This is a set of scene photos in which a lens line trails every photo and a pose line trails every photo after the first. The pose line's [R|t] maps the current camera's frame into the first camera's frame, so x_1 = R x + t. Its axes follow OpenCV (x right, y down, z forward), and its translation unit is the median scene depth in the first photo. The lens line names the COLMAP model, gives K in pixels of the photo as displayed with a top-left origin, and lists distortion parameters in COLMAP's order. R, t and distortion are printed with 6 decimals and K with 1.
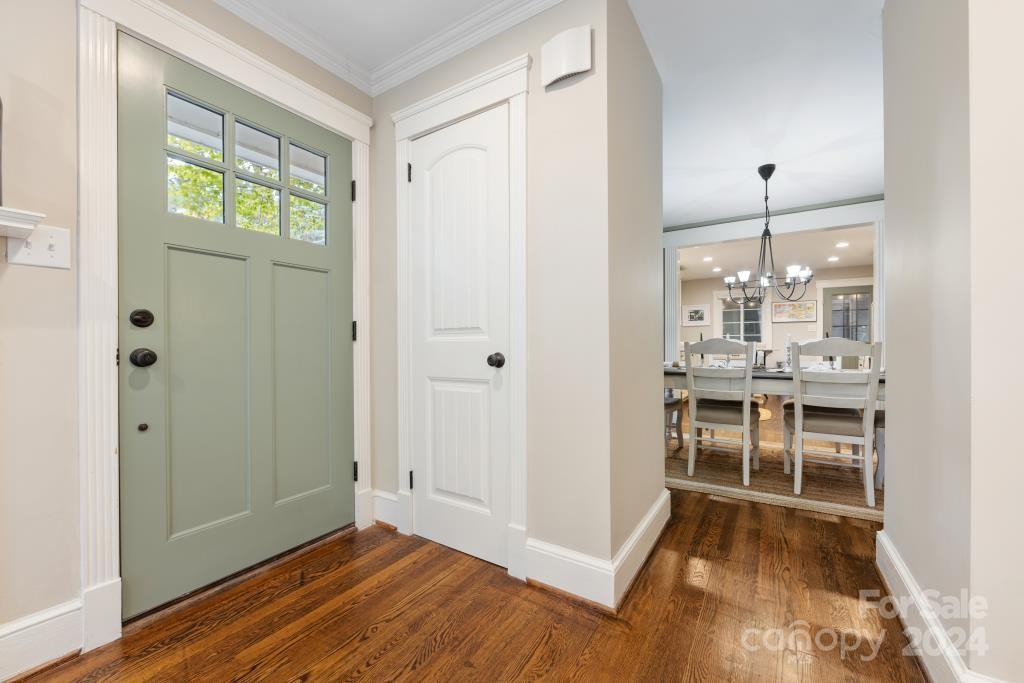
lens RADIAL K [[402.3, 0, 511.6], [0, 402.3, 344.0], [0, 0, 1]] dist [-0.000124, -0.000013]
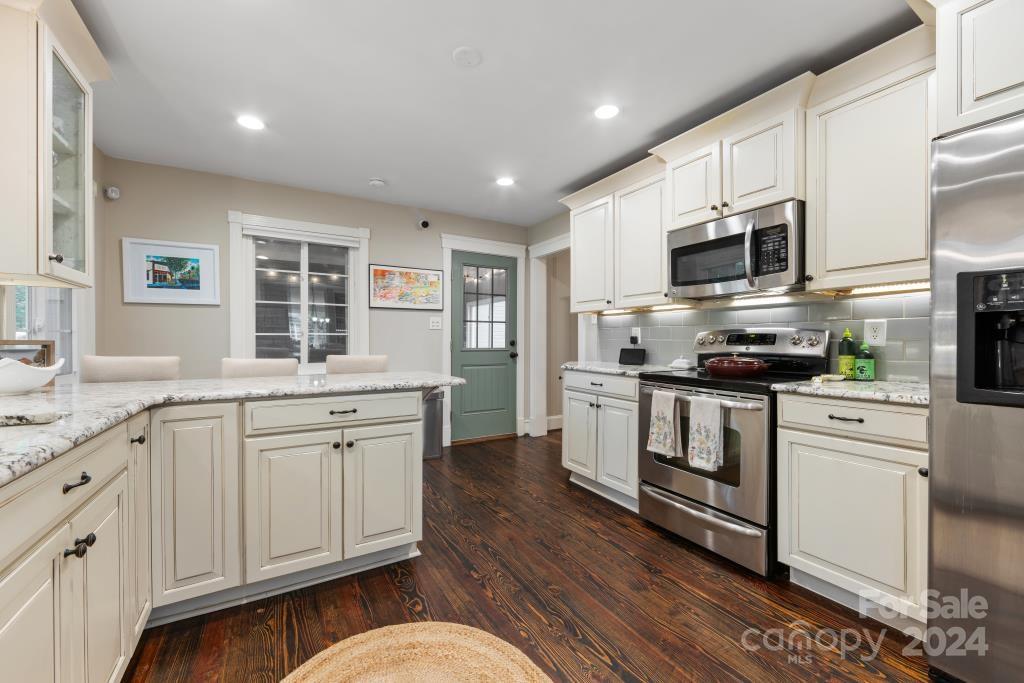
lens RADIAL K [[402.3, 0, 509.7], [0, 402.3, 340.5], [0, 0, 1]] dist [-0.000124, -0.000013]
pose [[0.441343, -0.002119, 0.897336, 0.288296], [0.000175, 0.999997, 0.002276, -0.015981], [-0.897339, -0.000847, 0.441342, 0.616174]]
